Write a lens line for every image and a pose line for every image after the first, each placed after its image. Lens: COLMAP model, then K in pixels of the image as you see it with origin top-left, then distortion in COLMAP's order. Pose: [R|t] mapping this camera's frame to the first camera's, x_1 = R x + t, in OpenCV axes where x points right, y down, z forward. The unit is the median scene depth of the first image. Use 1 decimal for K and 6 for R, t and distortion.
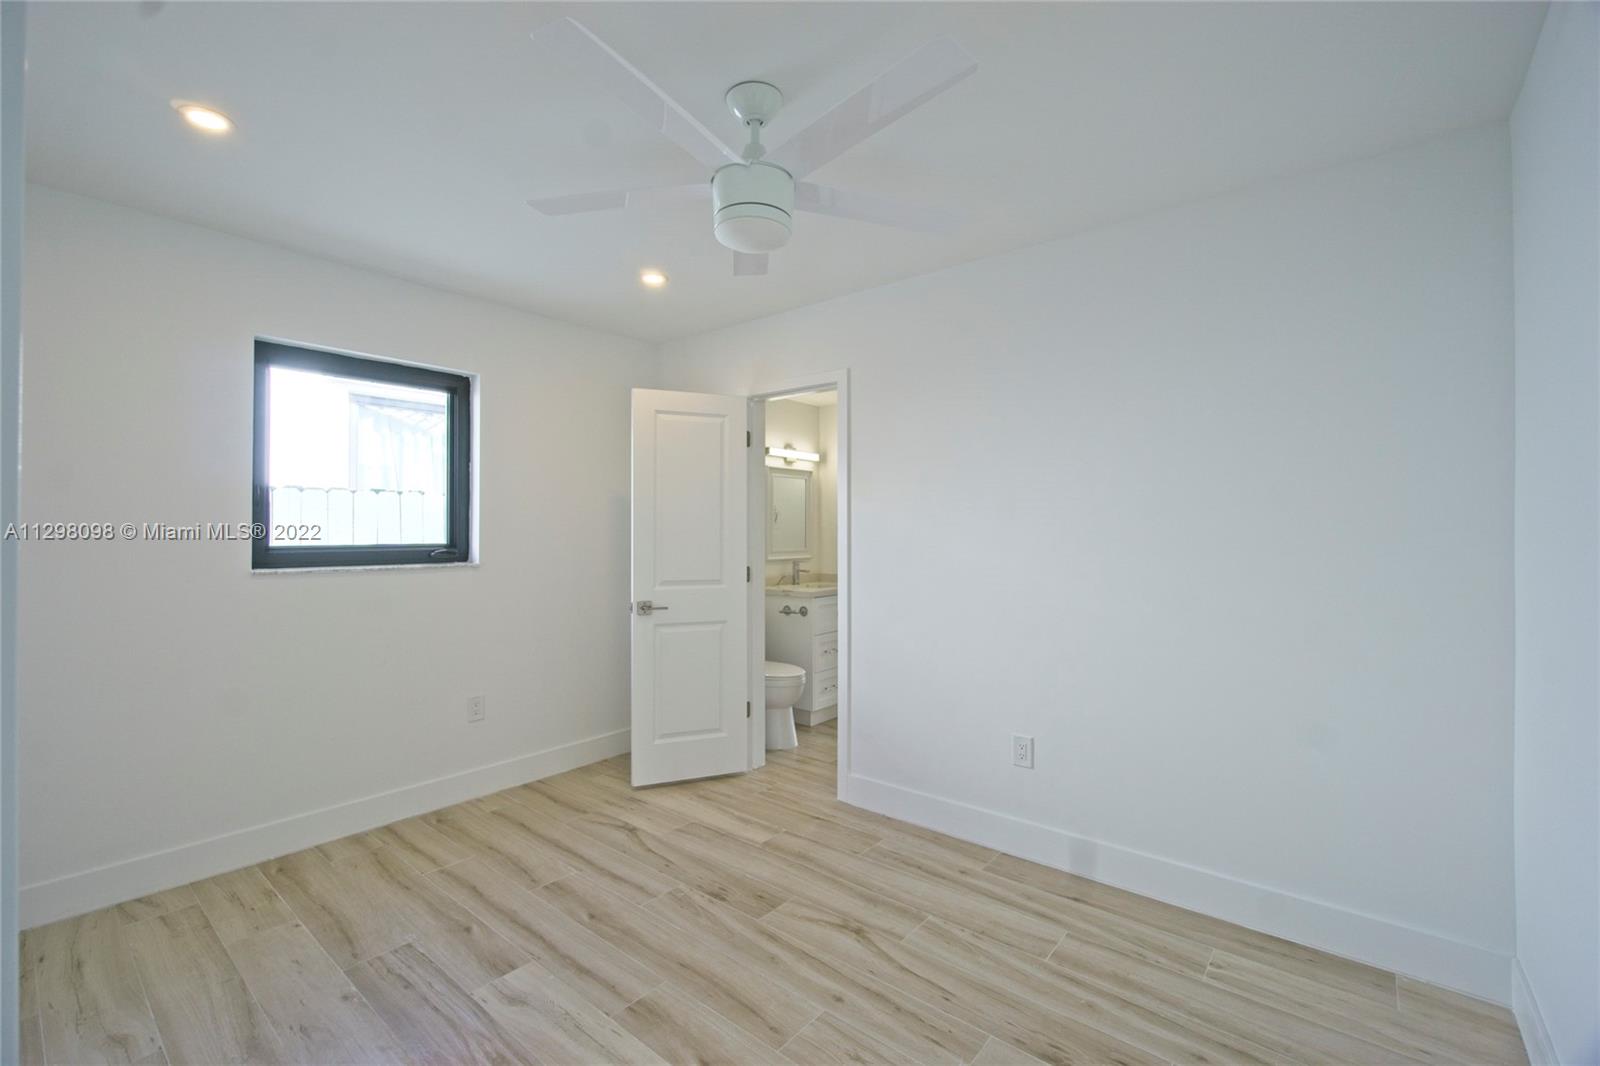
lens RADIAL K [[698.0, 0, 800.0], [0, 698.0, 533.0], [0, 0, 1]] dist [-0.000796, -0.000099]
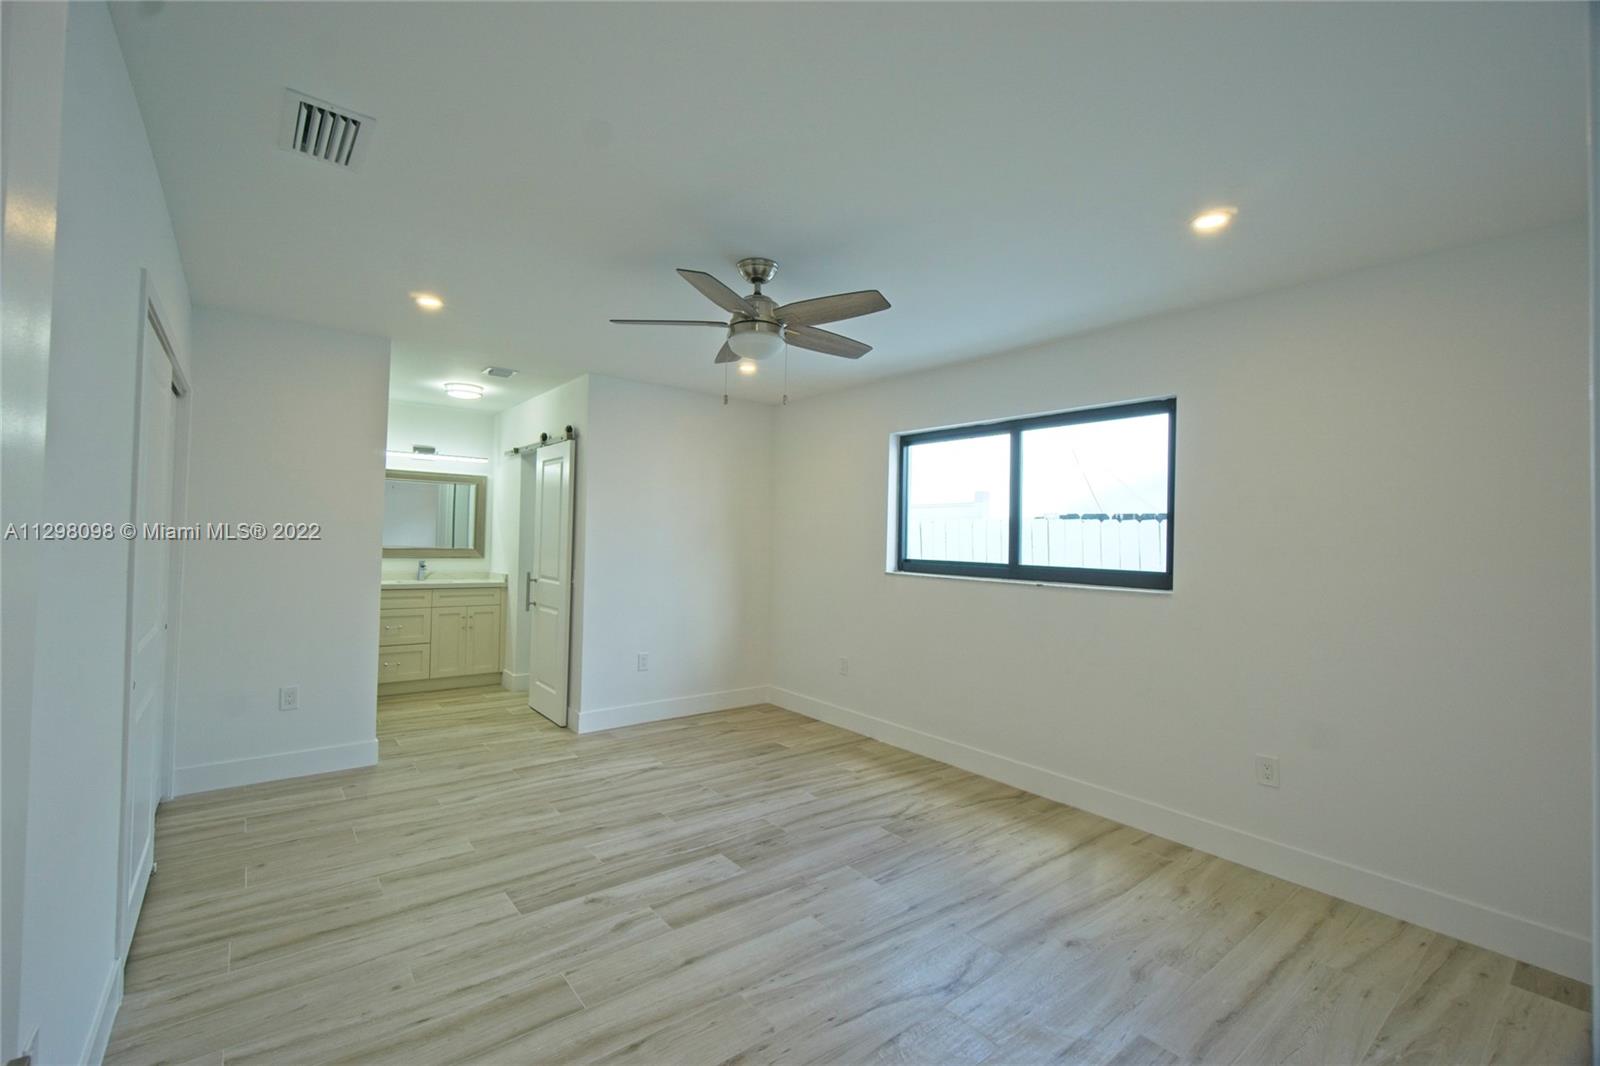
lens RADIAL K [[698.0, 0, 800.0], [0, 698.0, 533.0], [0, 0, 1]] dist [-0.000796, -0.000099]
pose [[-0.193918, -0.021732, -0.980777, 0.855355], [-0.036051, 0.999237, -0.015013, -0.007077], [0.980355, 0.032447, -0.194554, 1.016100]]
